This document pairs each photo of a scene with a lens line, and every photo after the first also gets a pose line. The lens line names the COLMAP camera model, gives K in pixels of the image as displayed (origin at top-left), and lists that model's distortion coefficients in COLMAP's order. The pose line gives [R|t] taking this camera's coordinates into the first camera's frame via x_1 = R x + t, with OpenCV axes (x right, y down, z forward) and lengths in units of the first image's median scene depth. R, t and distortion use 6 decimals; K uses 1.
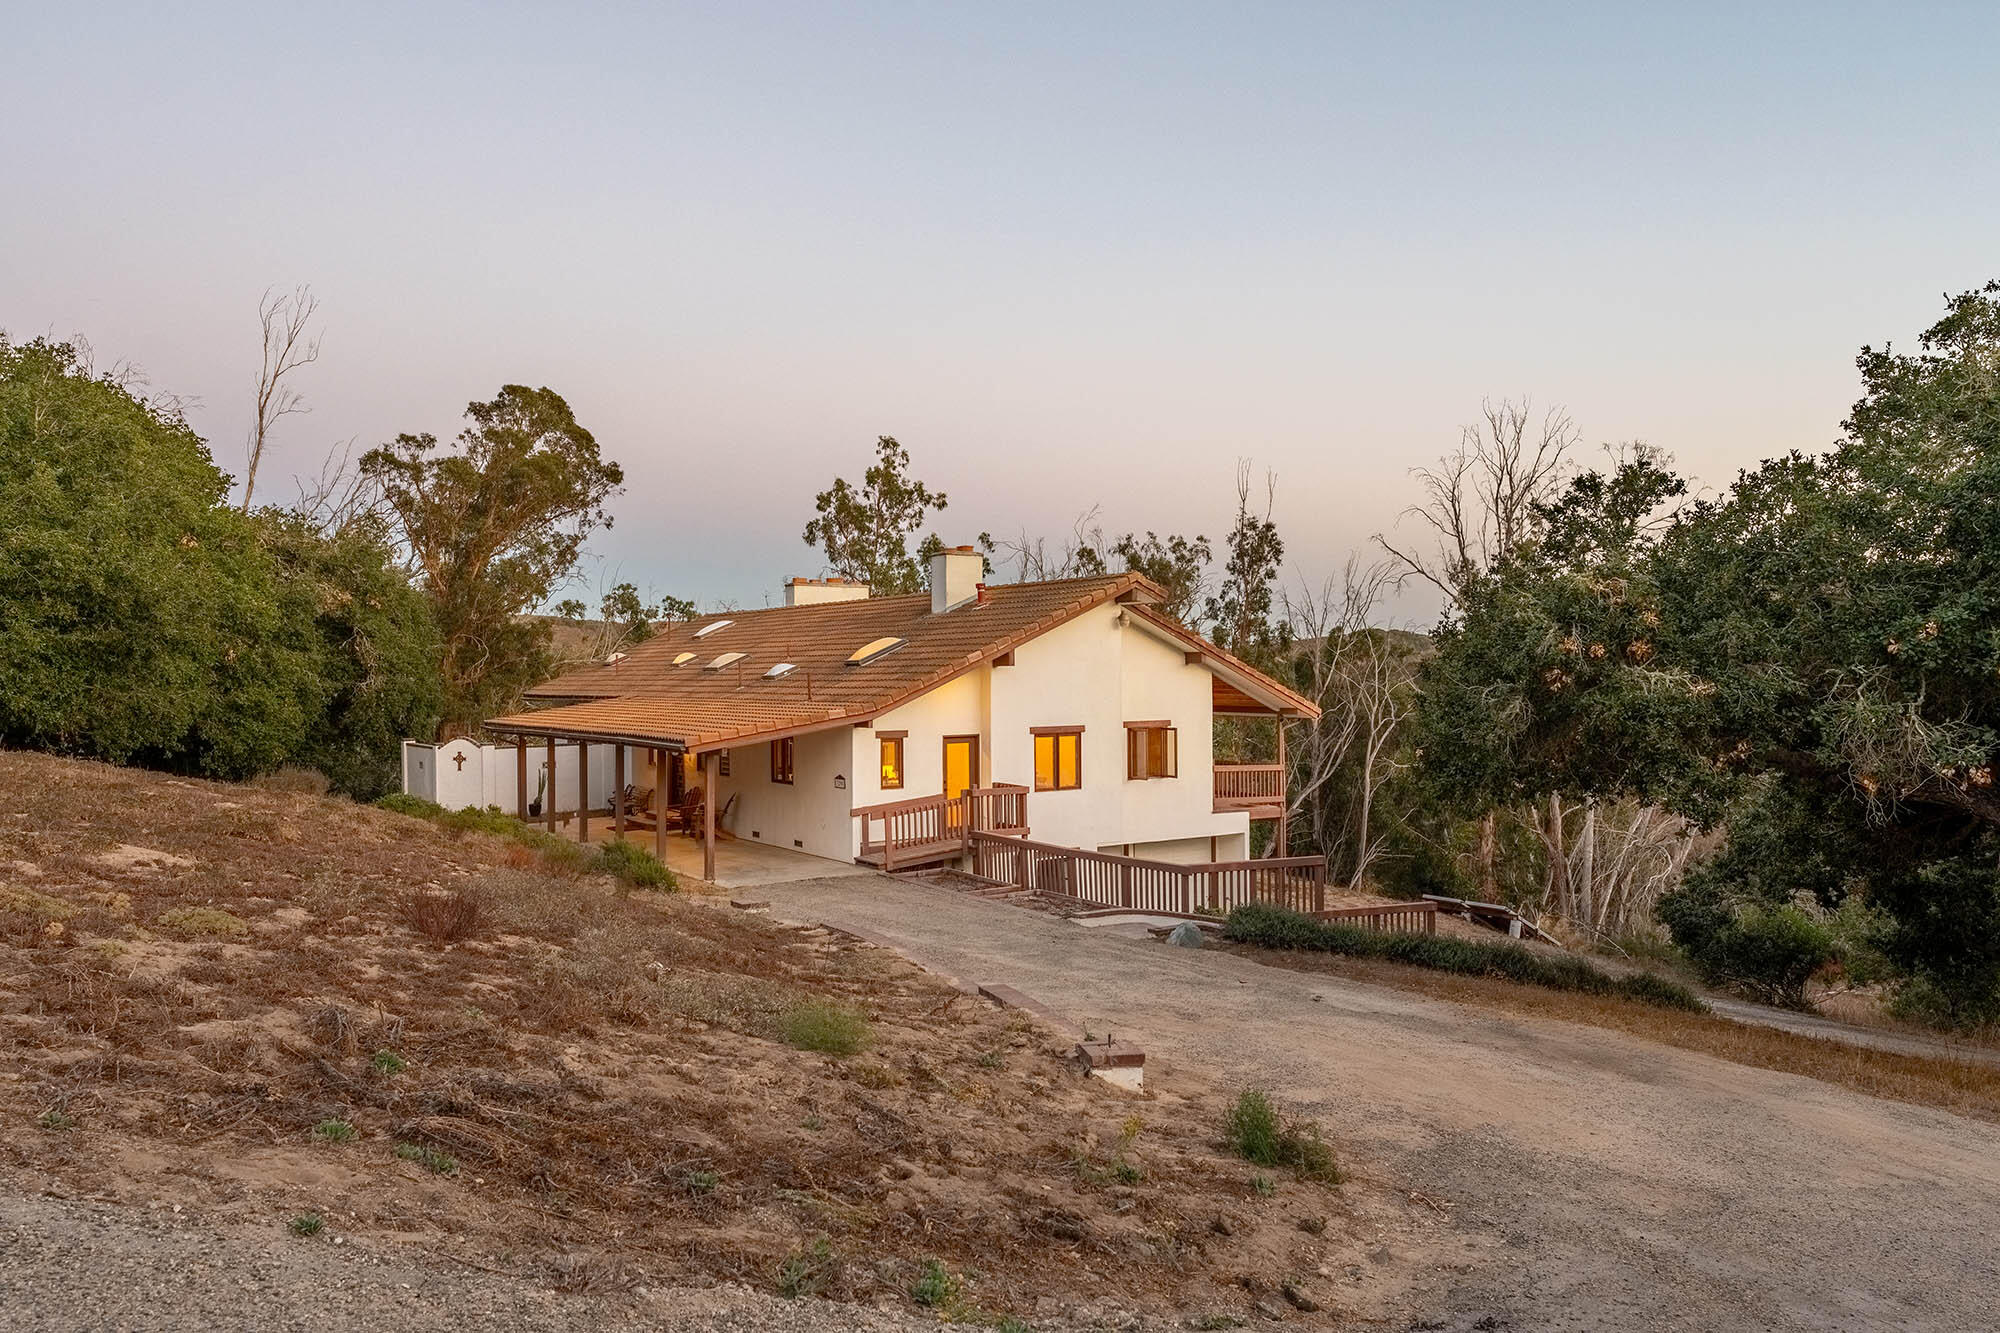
lens RADIAL K [[1364.2, 0, 1009.3], [0, 1364.2, 668.3], [0, 0, 1]] dist [-0.006681, 0.005595]
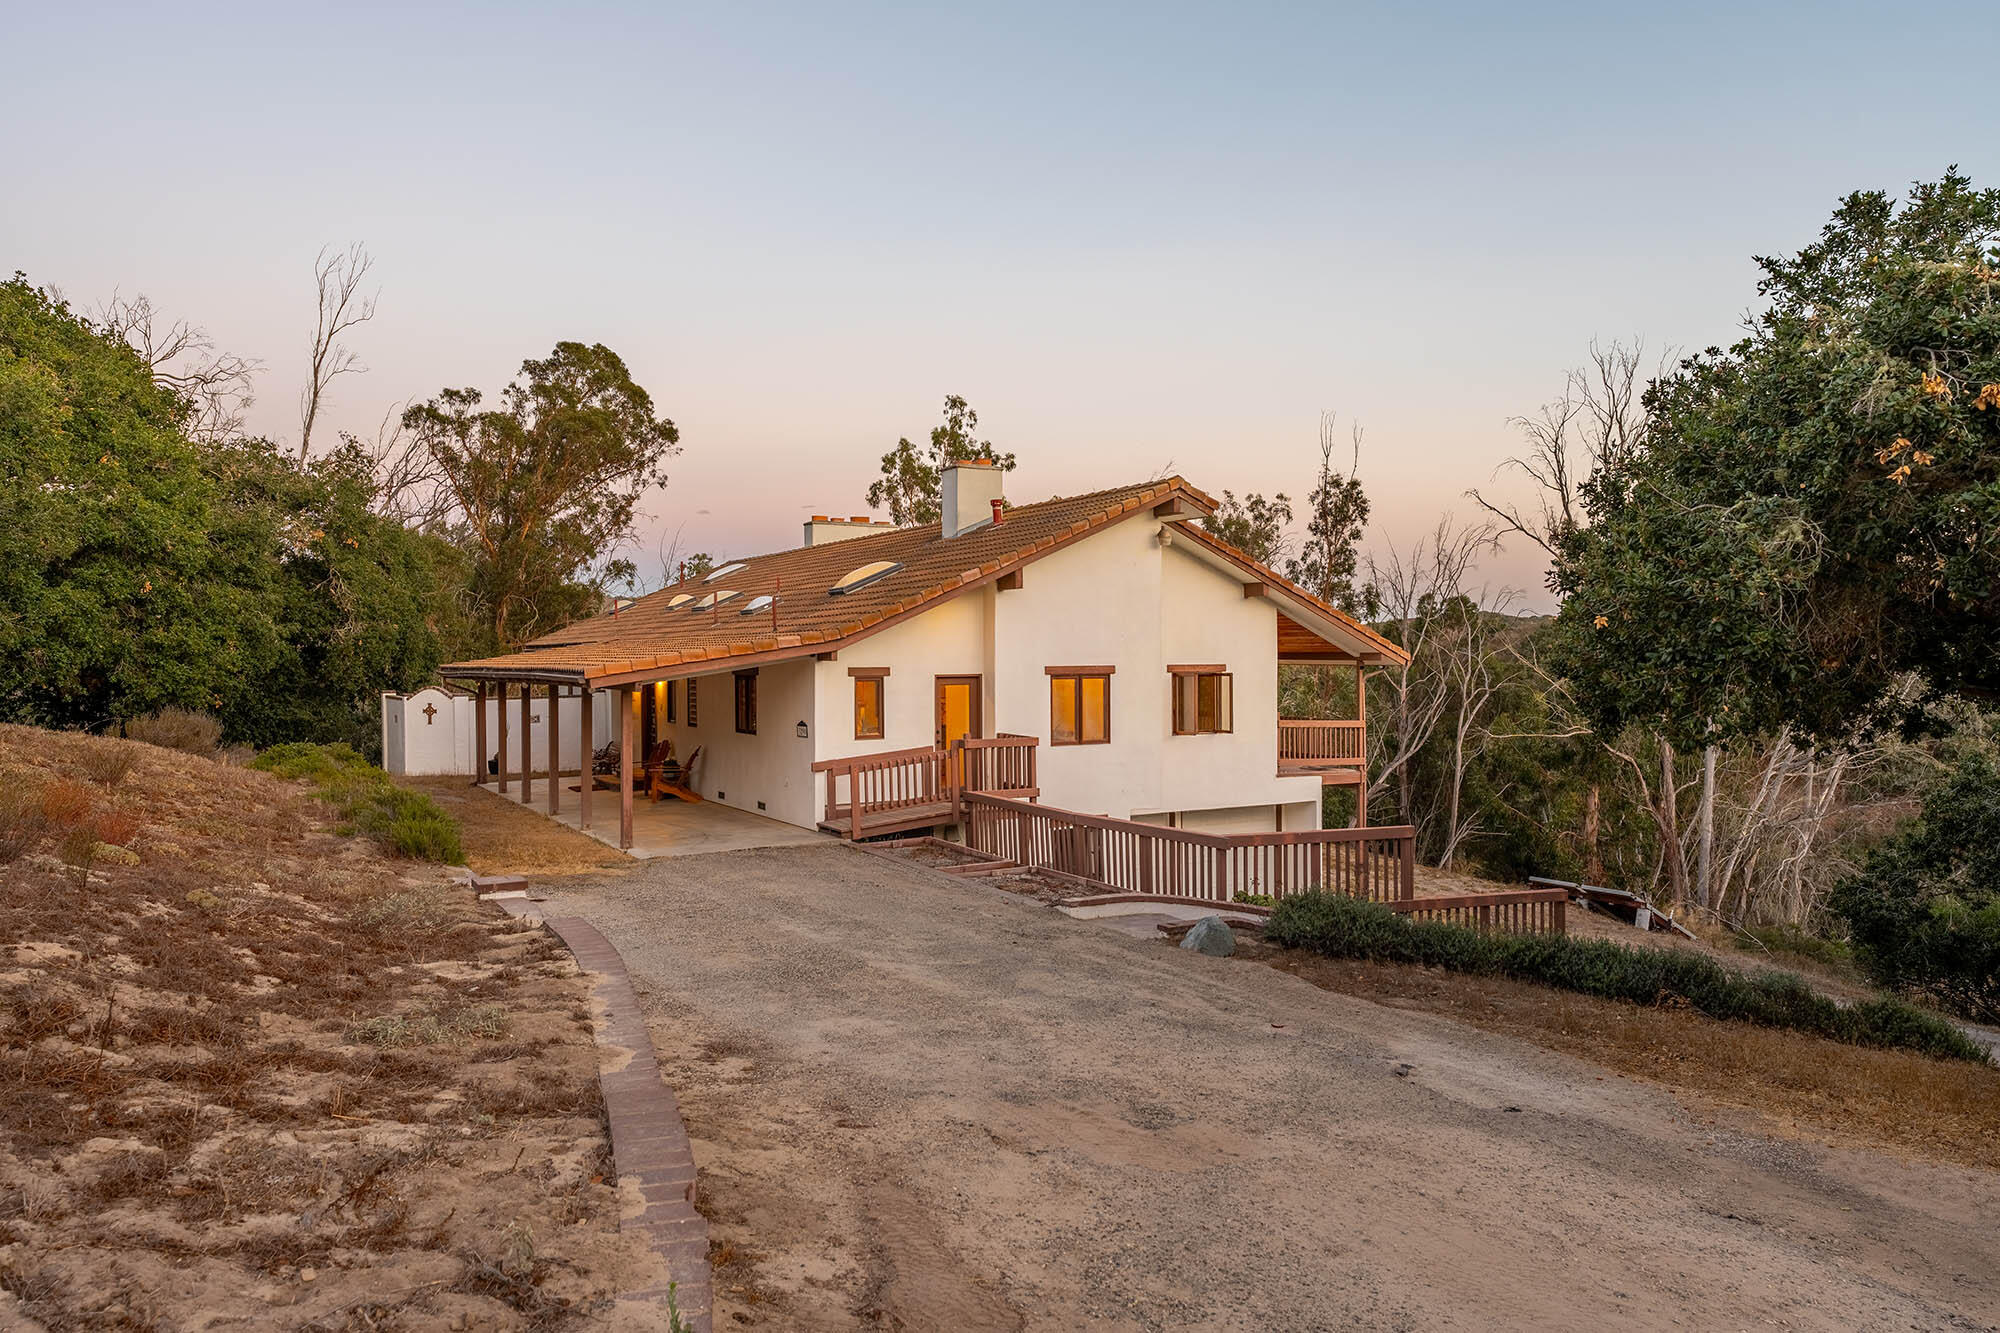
lens RADIAL K [[1364.2, 0, 988.8], [0, 1364.2, 664.1], [0, 0, 1]] dist [-0.006681, 0.005595]
pose [[0.997232, 0.002366, -0.074320, 0.029338], [-0.001188, 0.999873, 0.015893, 0.020160], [0.074349, -0.015760, 0.997108, 0.129998]]
